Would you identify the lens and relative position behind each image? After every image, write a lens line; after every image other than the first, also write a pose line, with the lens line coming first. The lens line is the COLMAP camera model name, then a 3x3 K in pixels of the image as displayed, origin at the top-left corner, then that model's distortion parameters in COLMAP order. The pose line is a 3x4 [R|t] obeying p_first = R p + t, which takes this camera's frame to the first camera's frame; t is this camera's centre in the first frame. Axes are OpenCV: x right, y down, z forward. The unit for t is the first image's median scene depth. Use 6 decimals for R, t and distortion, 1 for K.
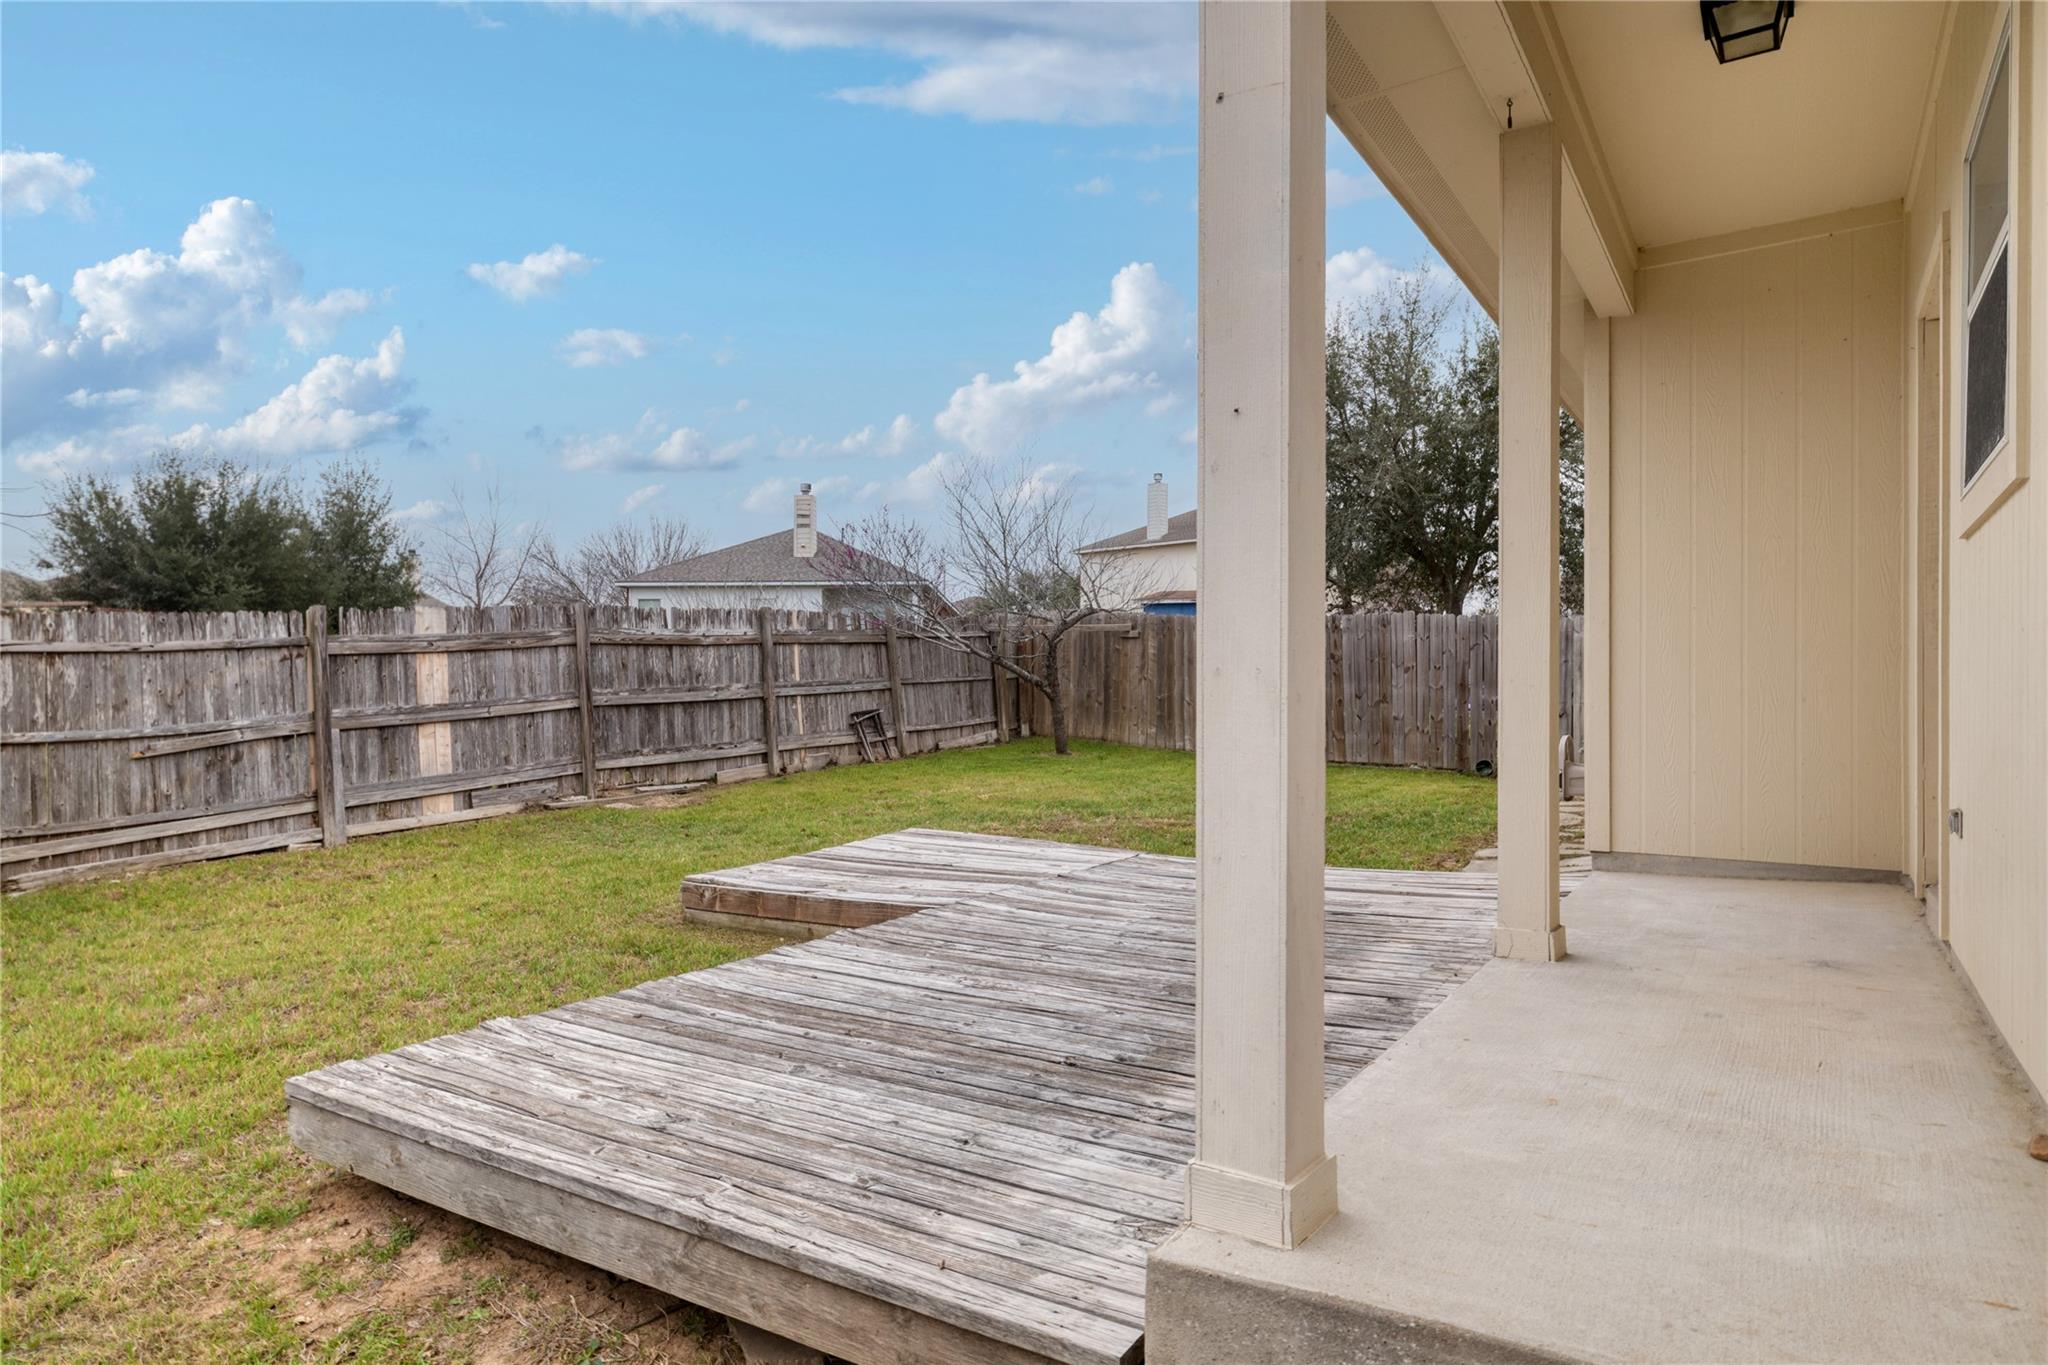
lens RADIAL K [[1183.8, 0, 1036.7], [0, 1183.8, 674.9], [0, 0, 1]] dist [0.017500, 0.002862]
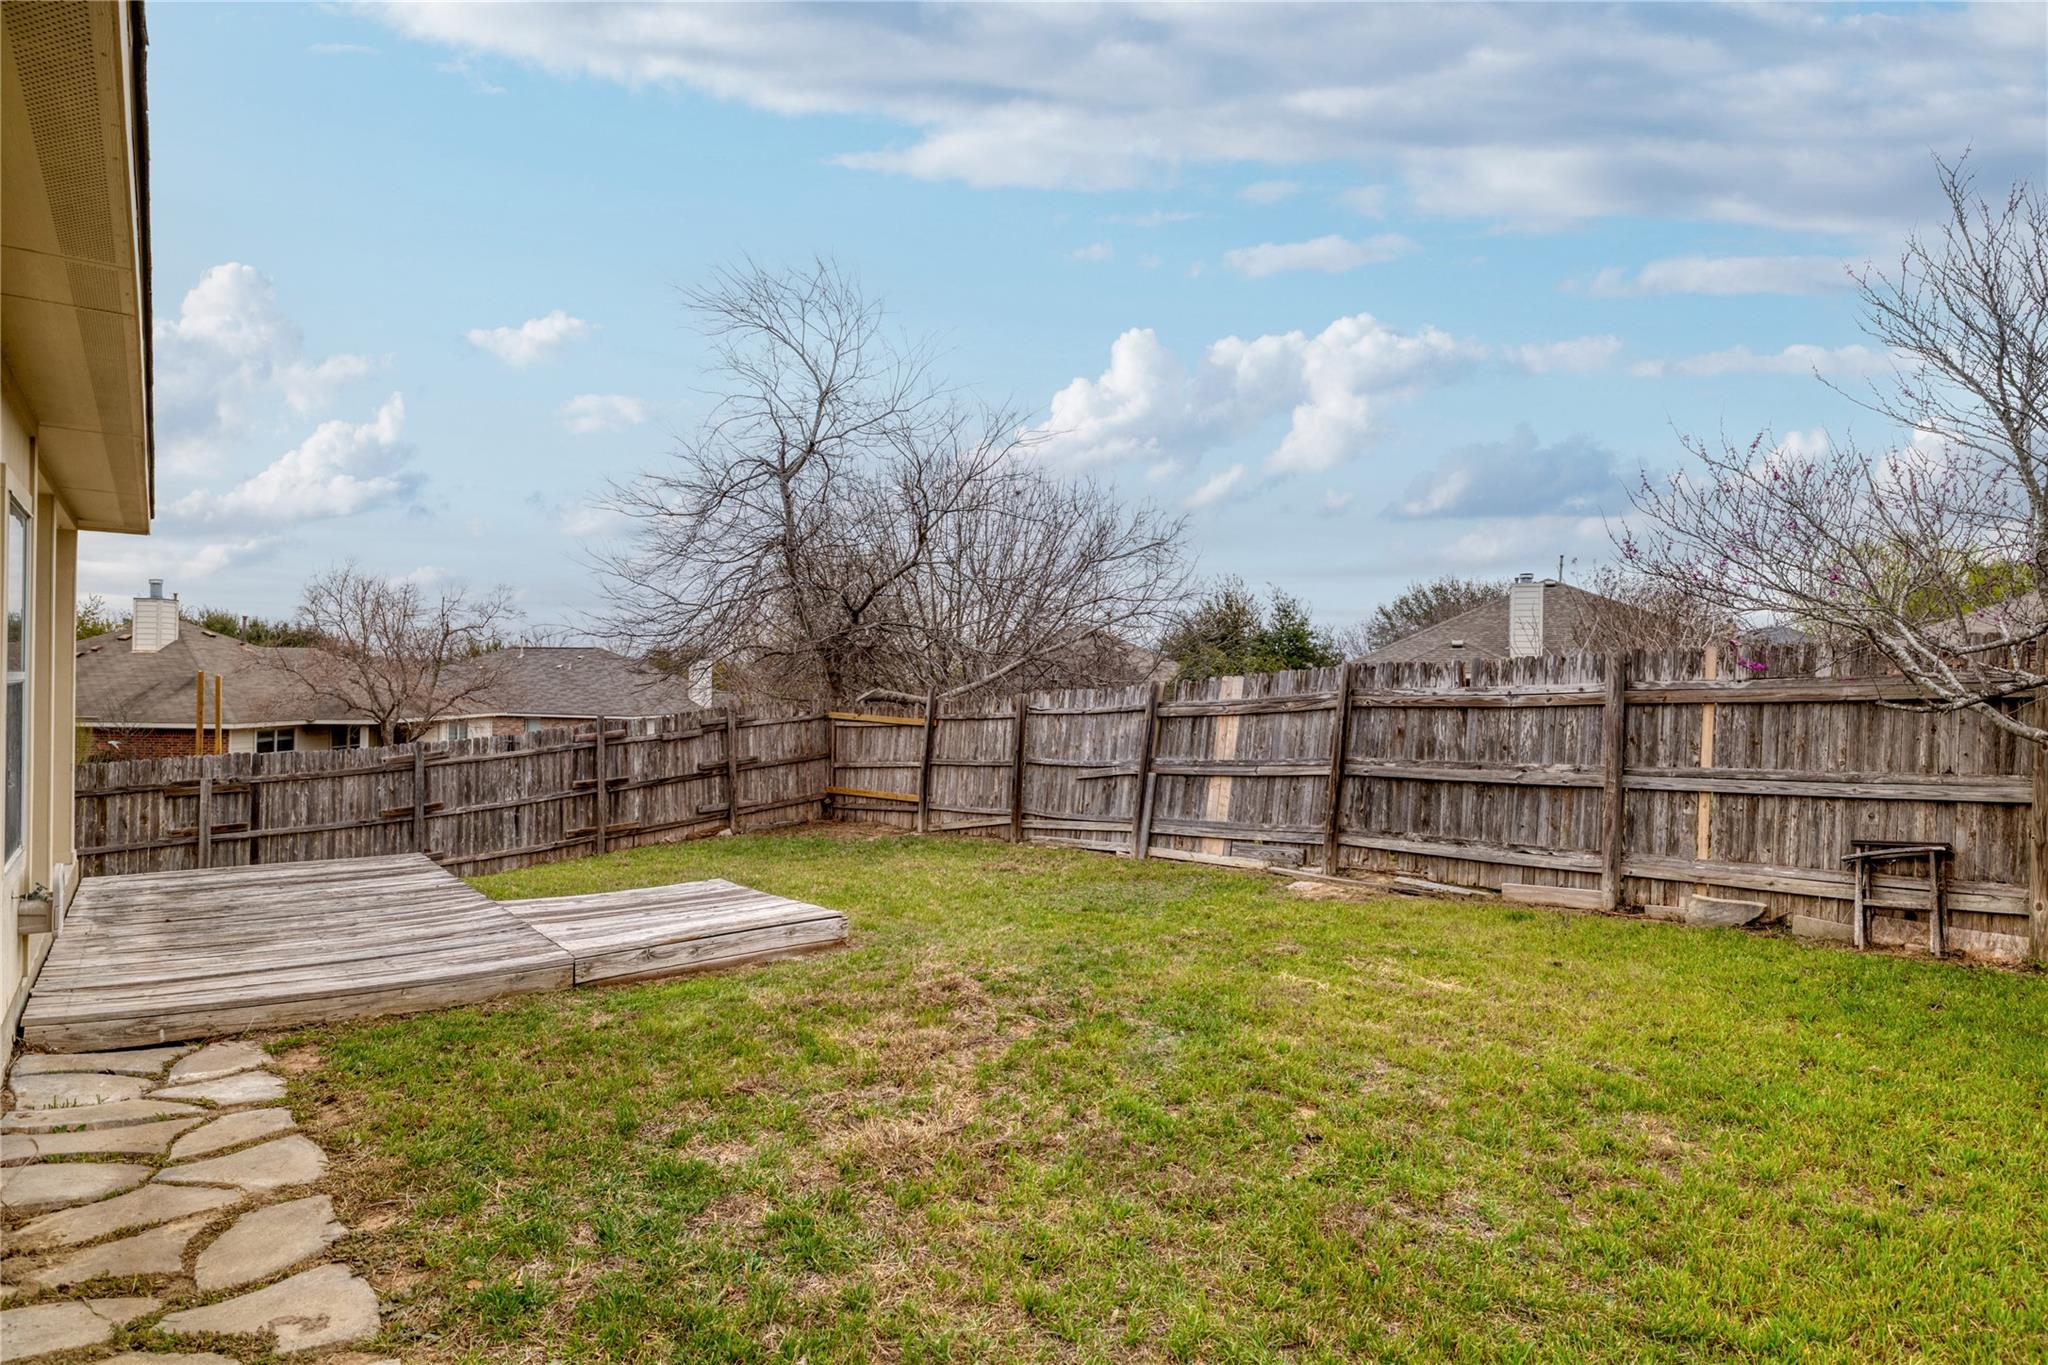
lens RADIAL K [[1133.3, 0, 1019.8], [0, 1133.3, 665.2], [0, 0, 1]] dist [-0.033098, 0.026005]
pose [[-0.342305, -0.015541, -0.939460, 0.523162], [-0.000531, 0.999866, -0.016347, -0.043433], [0.939589, -0.005097, -0.342267, 1.036494]]
